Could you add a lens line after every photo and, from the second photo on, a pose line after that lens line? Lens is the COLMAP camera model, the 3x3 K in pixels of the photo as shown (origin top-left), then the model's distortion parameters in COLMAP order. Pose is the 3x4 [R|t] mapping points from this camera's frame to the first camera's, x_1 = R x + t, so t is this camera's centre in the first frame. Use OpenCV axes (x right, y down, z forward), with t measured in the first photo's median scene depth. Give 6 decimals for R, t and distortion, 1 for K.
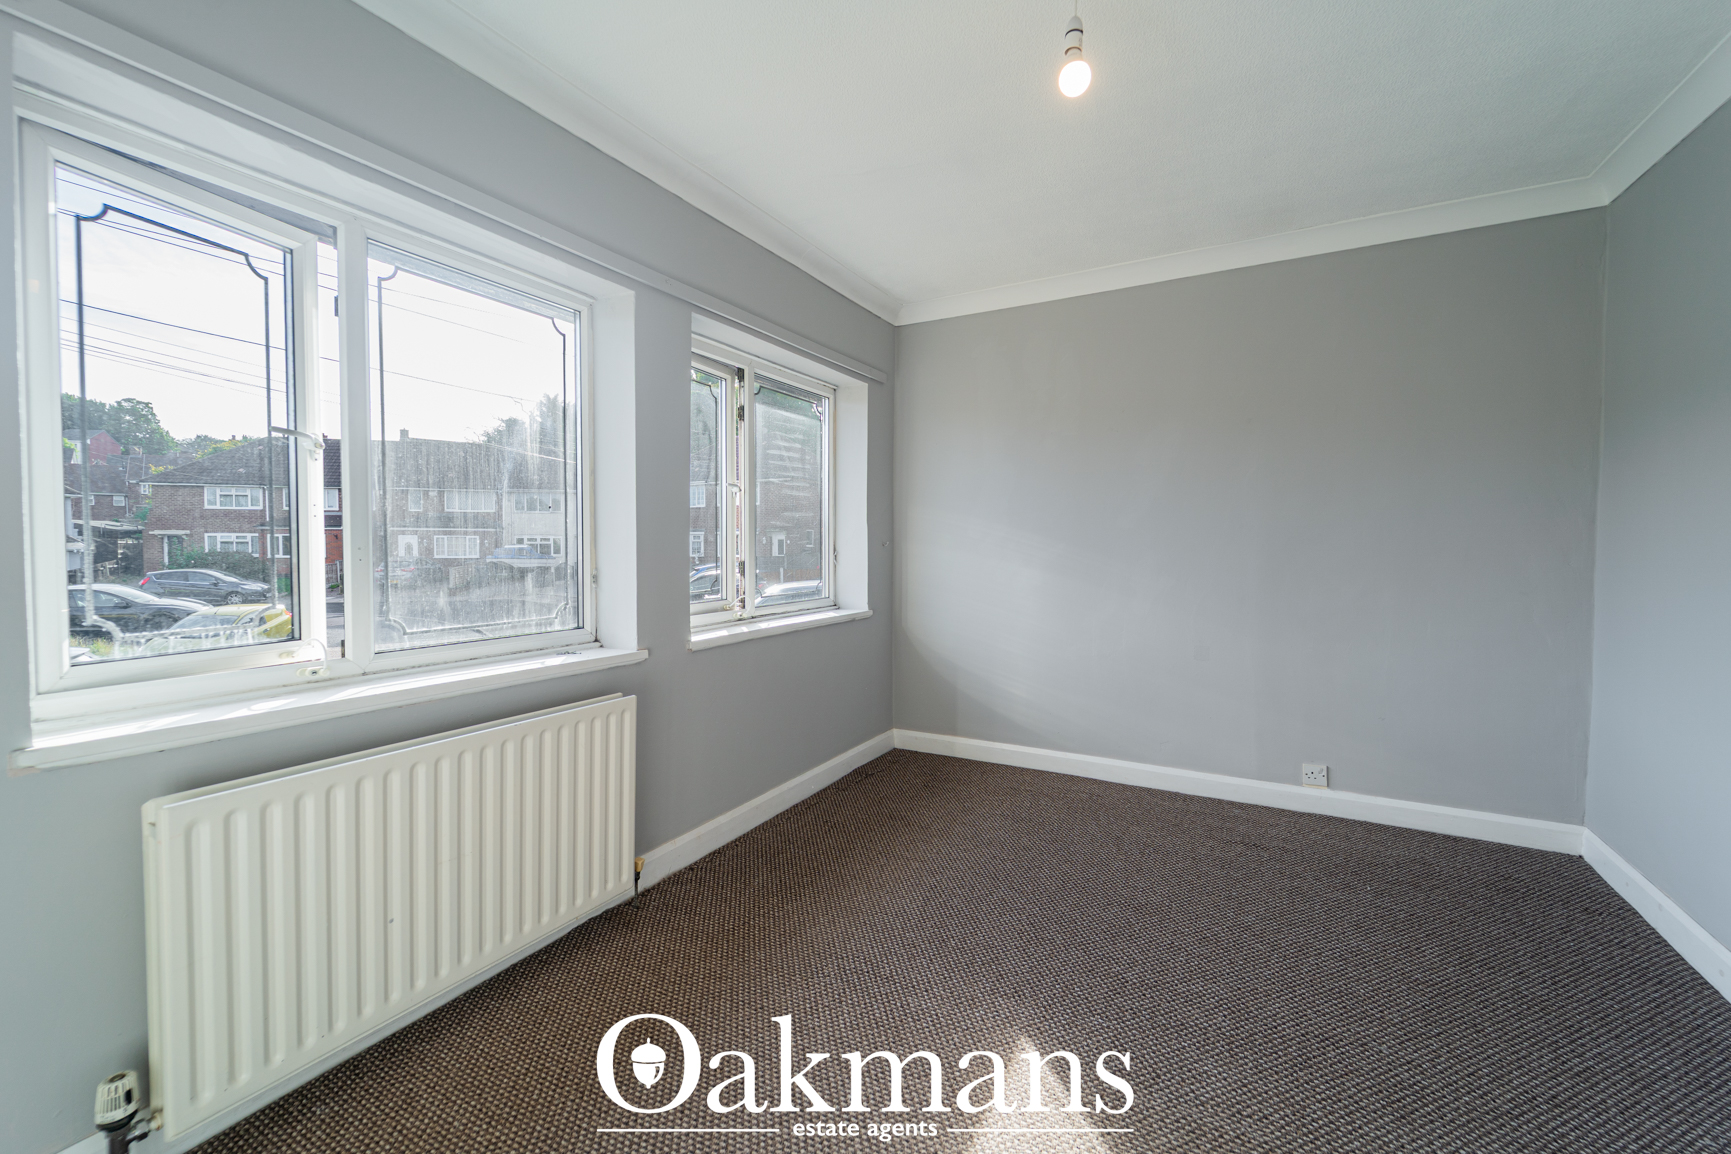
lens RADIAL K [[691.3, 0, 866.3], [0, 691.3, 567.1], [0, 0, 1]] dist [-0.000691, -0.002033]
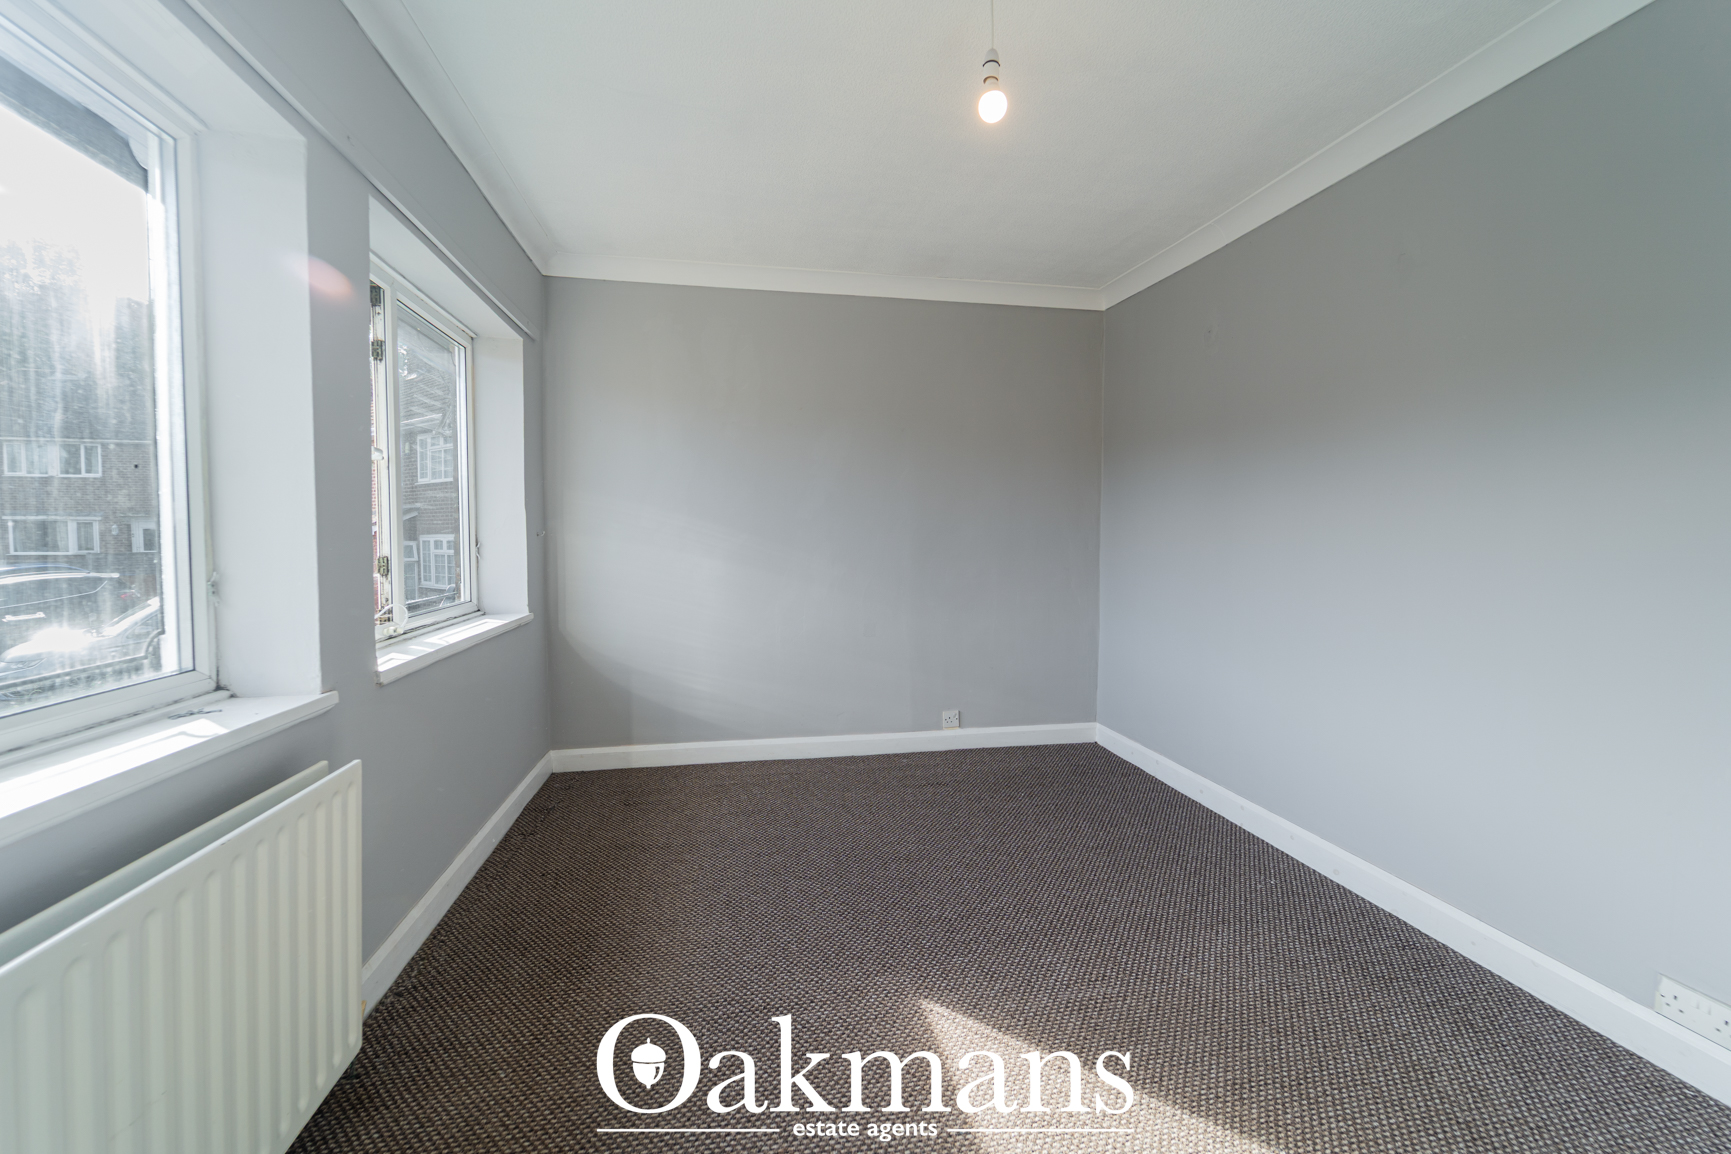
lens RADIAL K [[691.3, 0, 866.3], [0, 691.3, 567.1], [0, 0, 1]] dist [-0.000691, -0.002033]
pose [[0.774556, -0.026772, 0.631938, -0.257333], [0.019720, 0.999640, 0.018179, -0.000598], [-0.632197, -0.001619, 0.774806, 0.126944]]
